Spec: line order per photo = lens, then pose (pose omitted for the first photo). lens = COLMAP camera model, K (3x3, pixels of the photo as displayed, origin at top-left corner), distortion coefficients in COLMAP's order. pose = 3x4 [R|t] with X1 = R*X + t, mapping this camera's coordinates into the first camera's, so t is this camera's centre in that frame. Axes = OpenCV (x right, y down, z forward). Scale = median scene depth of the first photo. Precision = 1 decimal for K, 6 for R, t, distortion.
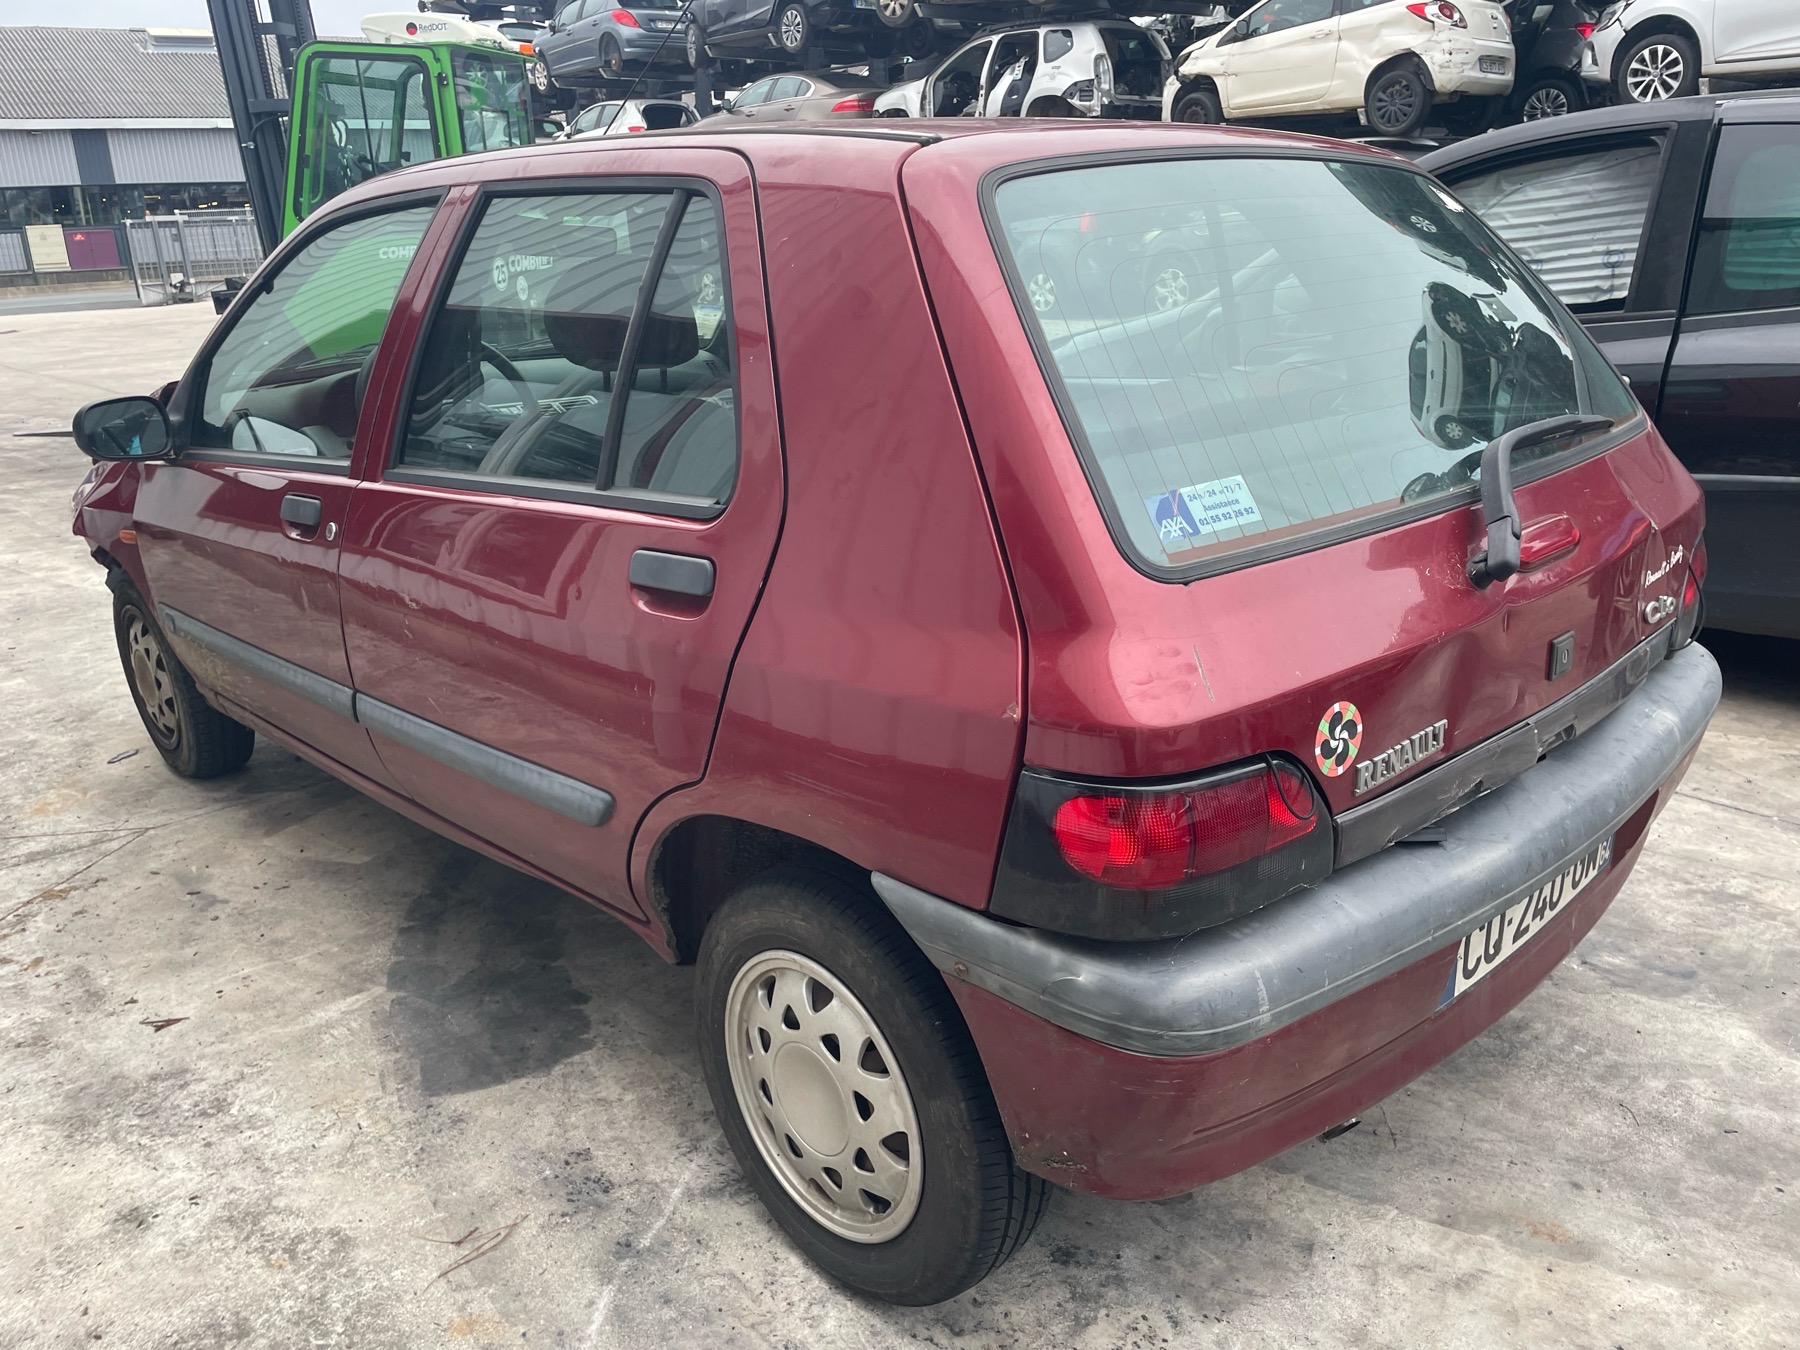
lens RADIAL K [[1360.7, 0, 884.2], [0, 1360.7, 669.2], [0, 0, 1]] dist [0.083045, -0.113883]
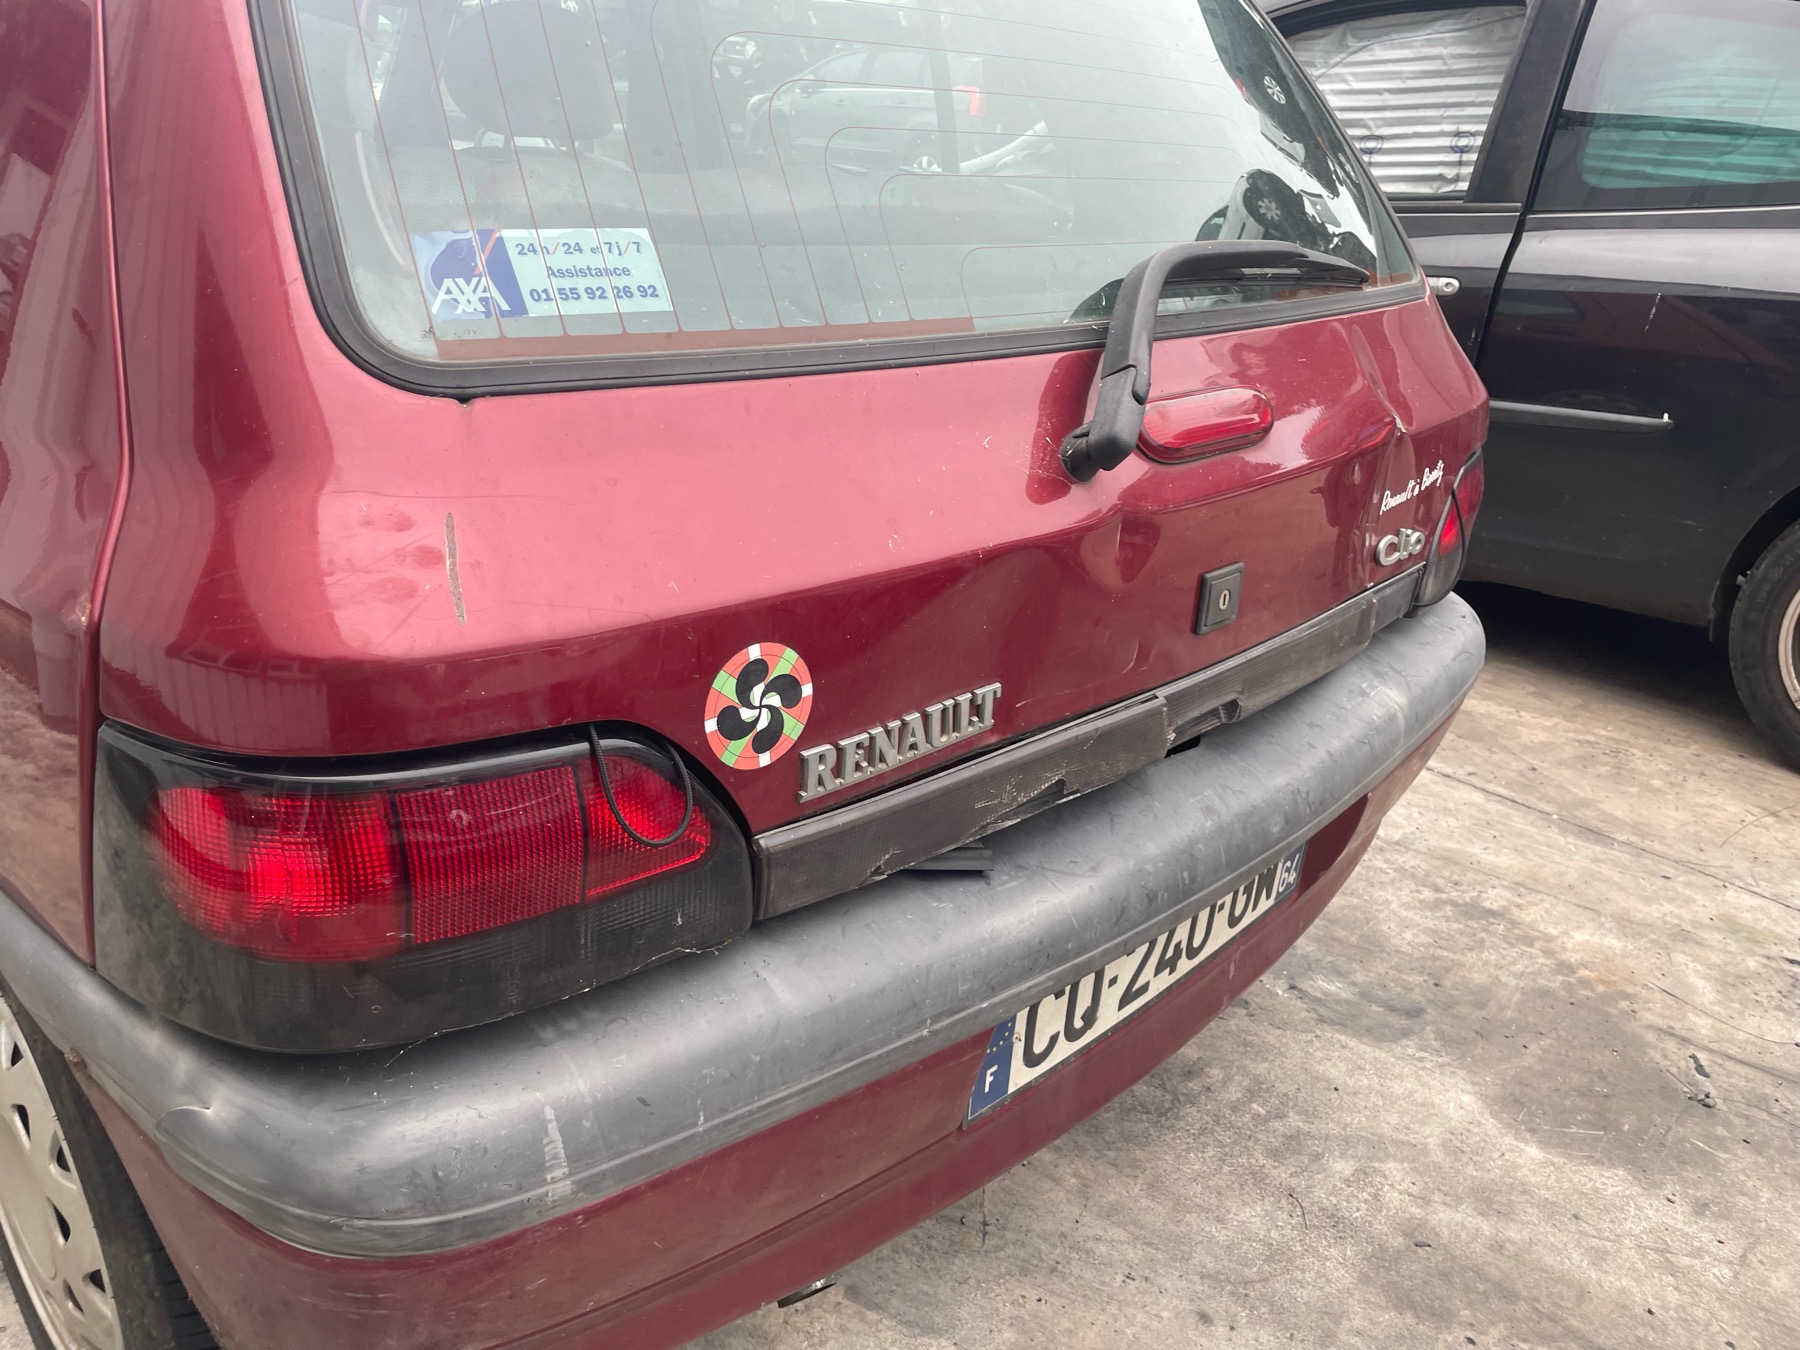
lens RADIAL K [[1361.6, 0, 896.1], [0, 1361.6, 667.5], [0, 0, 1]] dist [0.070069, -0.091572]
pose [[0.992477, 0.080198, 0.092507, 0.205033], [-0.086567, 0.993989, 0.067025, -0.005386], [-0.086576, -0.074529, 0.993454, 0.262144]]
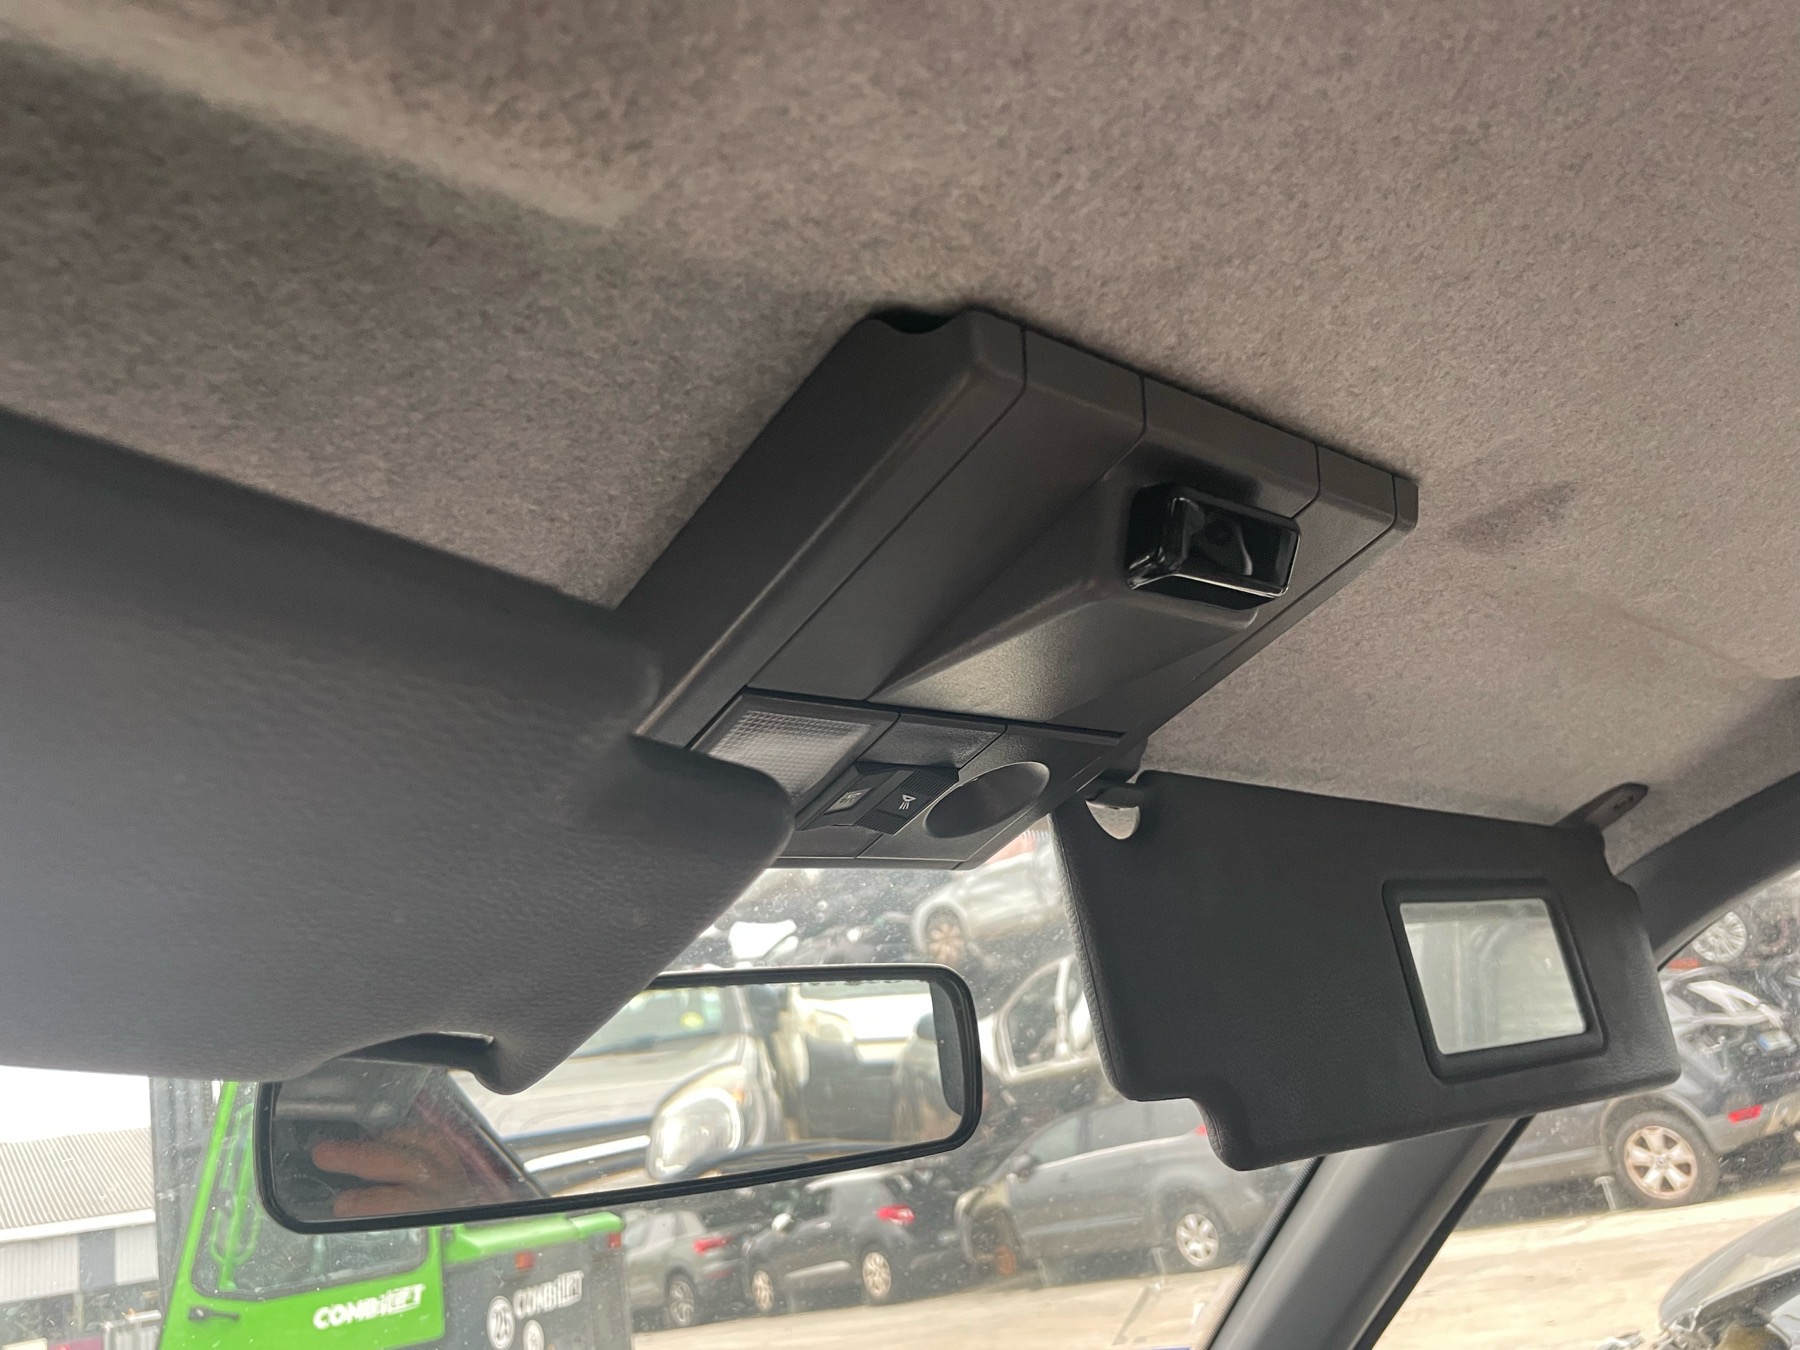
lens RADIAL K [[1352.2, 0, 914.0], [0, 1352.2, 675.3], [0, 0, 1]] dist [0.077088, -0.100128]
pose [[0.989267, -0.137428, 0.049637, -0.253232], [0.137998, 0.767068, -0.626548, -0.304494], [0.048031, 0.626673, 0.777800, 1.064035]]
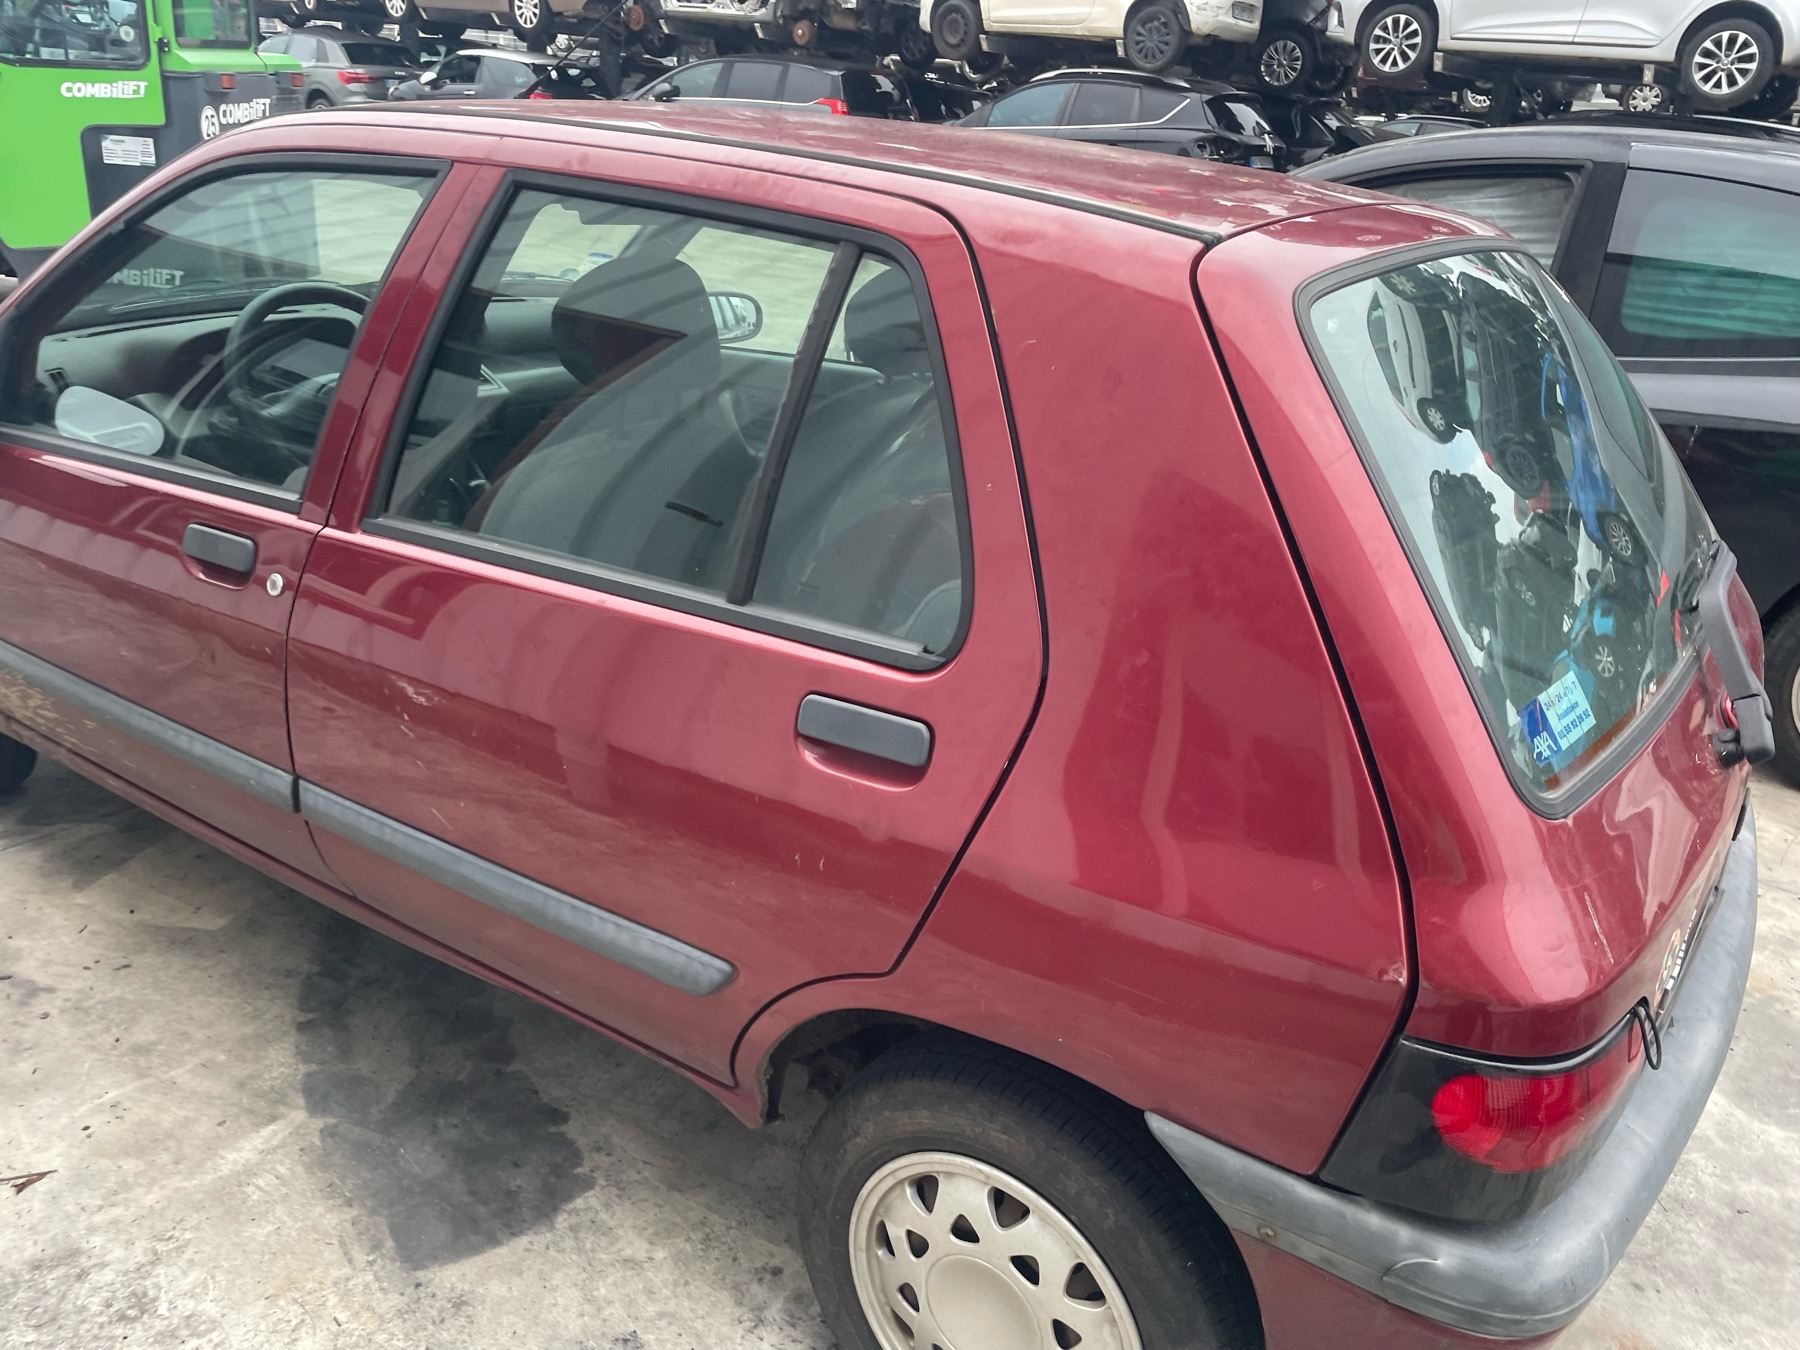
lens RADIAL K [[1361.6, 0, 896.1], [0, 1361.6, 667.5], [0, 0, 1]] dist [0.070069, -0.091572]
pose [[0.970904, 0.013231, 0.239104, -0.244842], [-0.033070, 0.996314, 0.079154, -0.127335], [-0.237176, -0.084758, 0.967762, 0.147771]]
